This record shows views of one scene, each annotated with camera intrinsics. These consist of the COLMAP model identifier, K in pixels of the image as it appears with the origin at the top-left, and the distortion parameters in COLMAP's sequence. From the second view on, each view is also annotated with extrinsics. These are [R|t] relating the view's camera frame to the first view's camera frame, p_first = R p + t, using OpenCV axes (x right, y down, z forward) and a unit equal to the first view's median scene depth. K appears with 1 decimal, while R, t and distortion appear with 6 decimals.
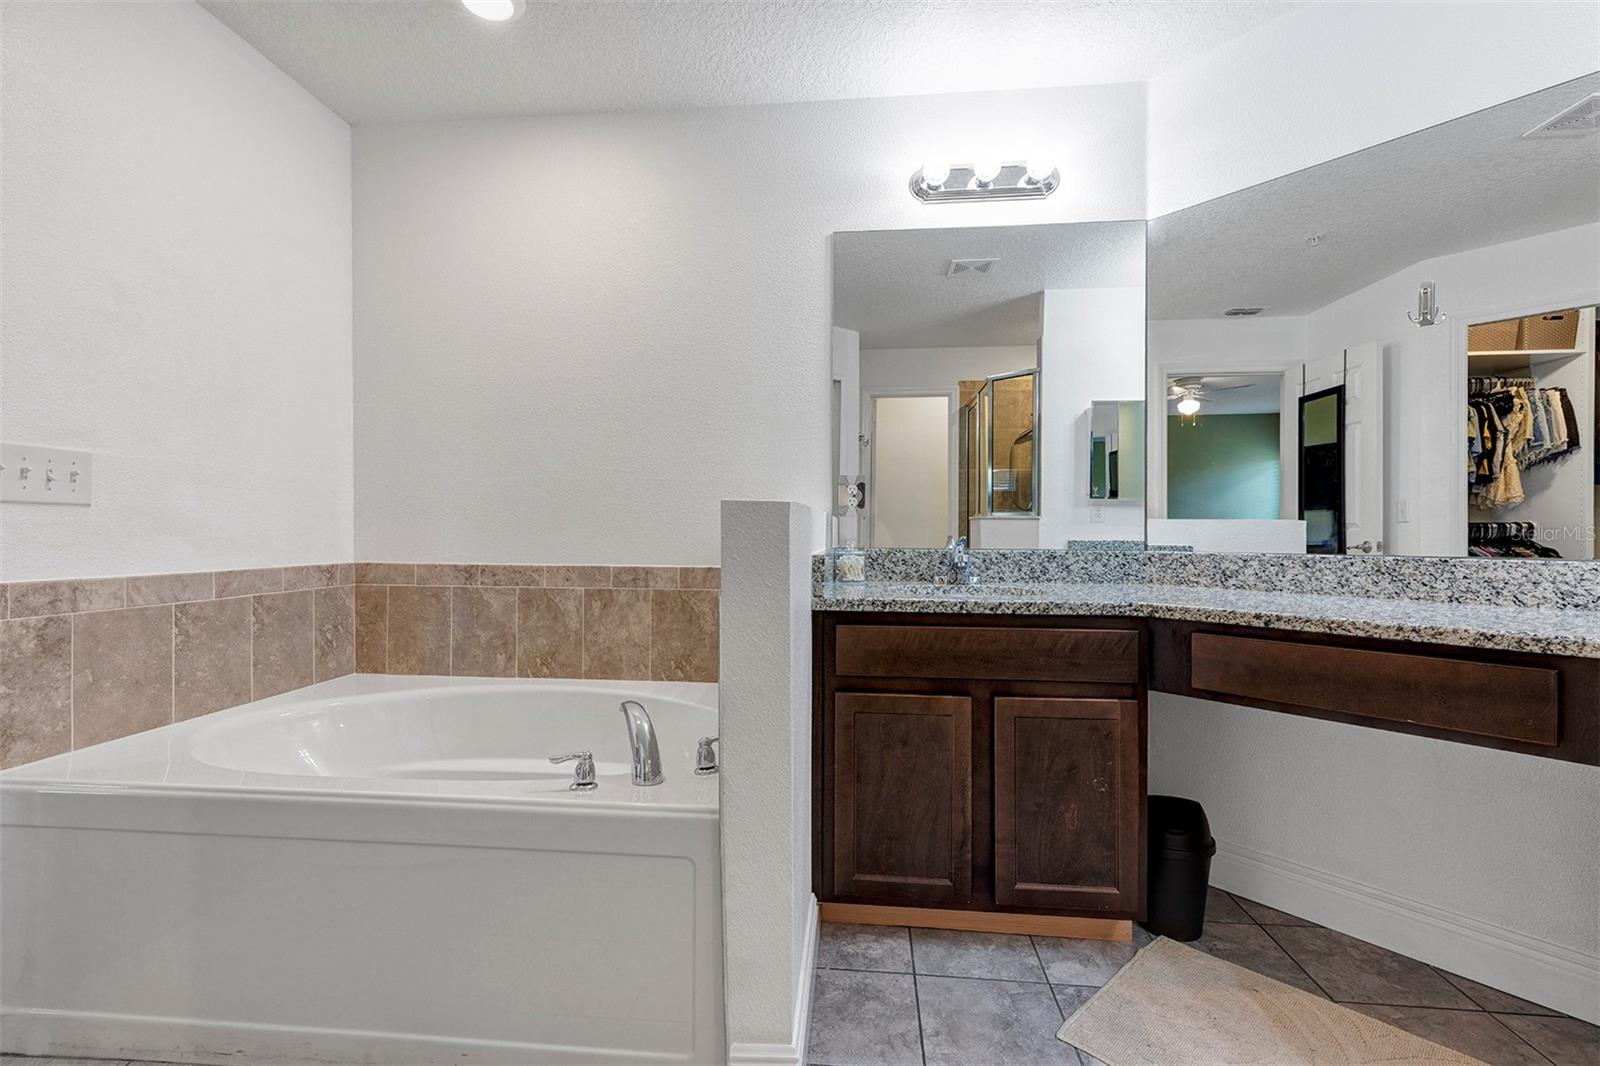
lens RADIAL K [[727.6, 0, 795.9], [0, 727.6, 531.0], [0, 0, 1]] dist [0.009143, 0.000355]
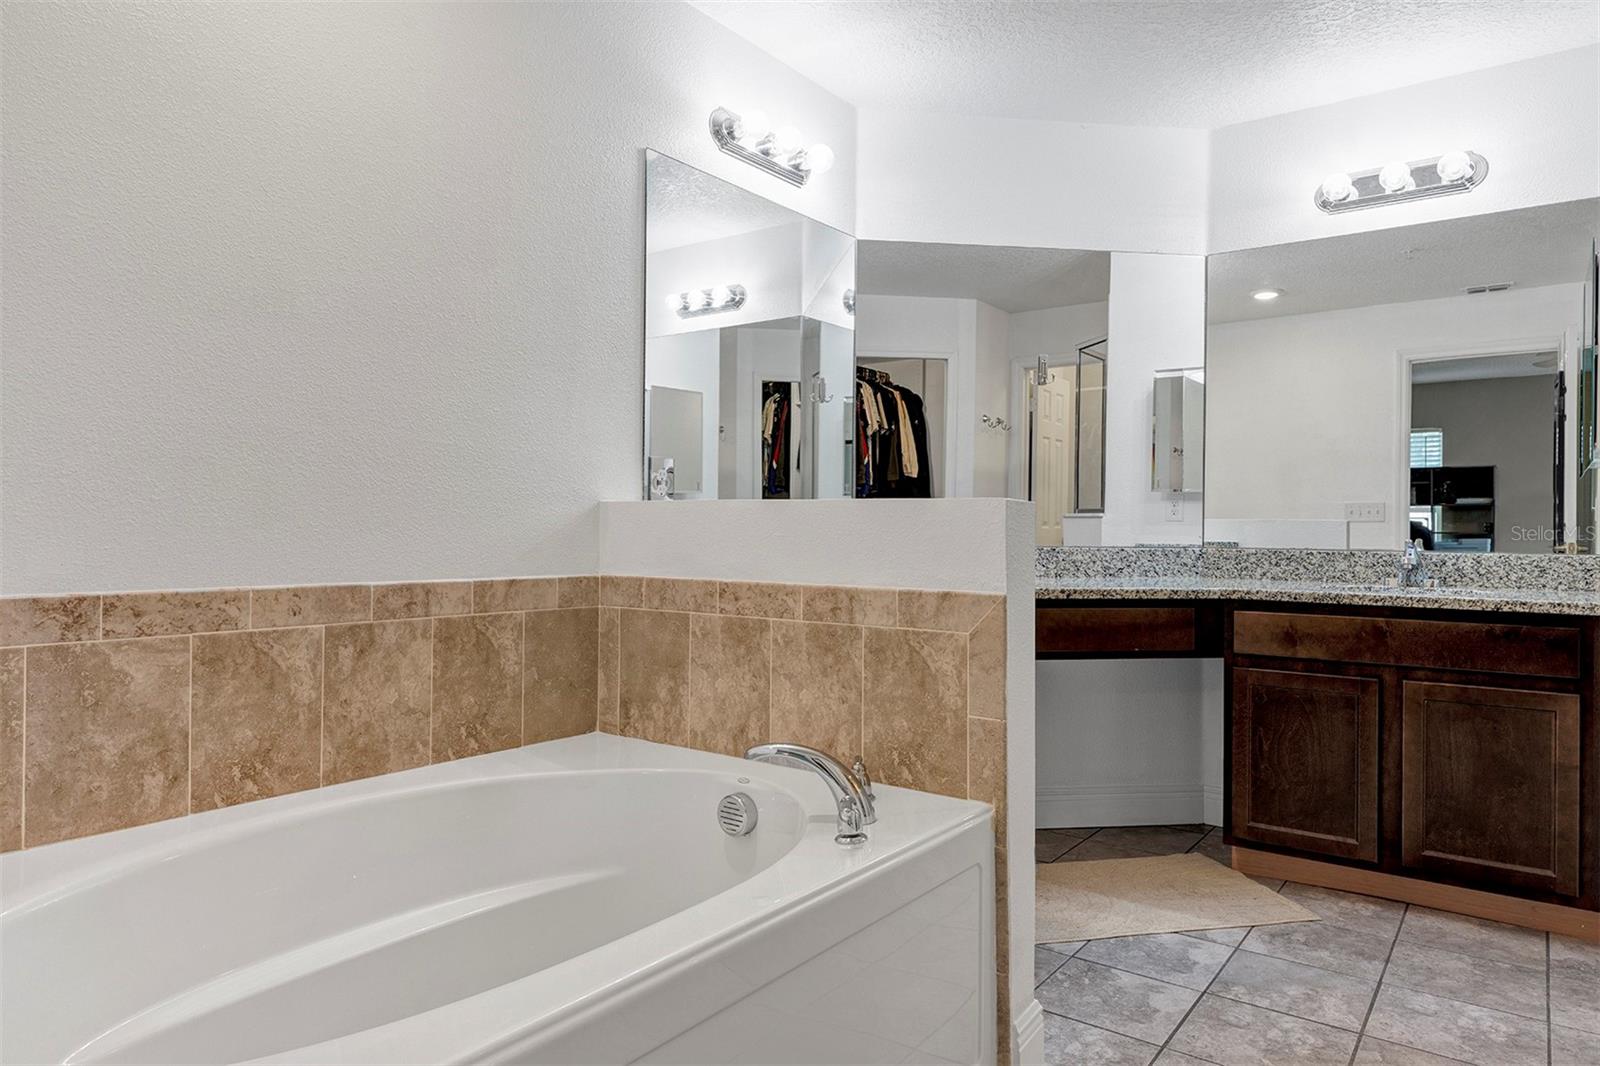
lens RADIAL K [[1019.4, 0, 800.2], [0, 1019.4, 532.0], [0, 0, 1]] dist [0.000296, 0.000960]
pose [[0.504131, -0.001087, 0.863626, -0.791149], [-0.007247, 0.999959, 0.005489, -0.000917], [-0.863597, -0.009025, 0.504103, 0.287050]]
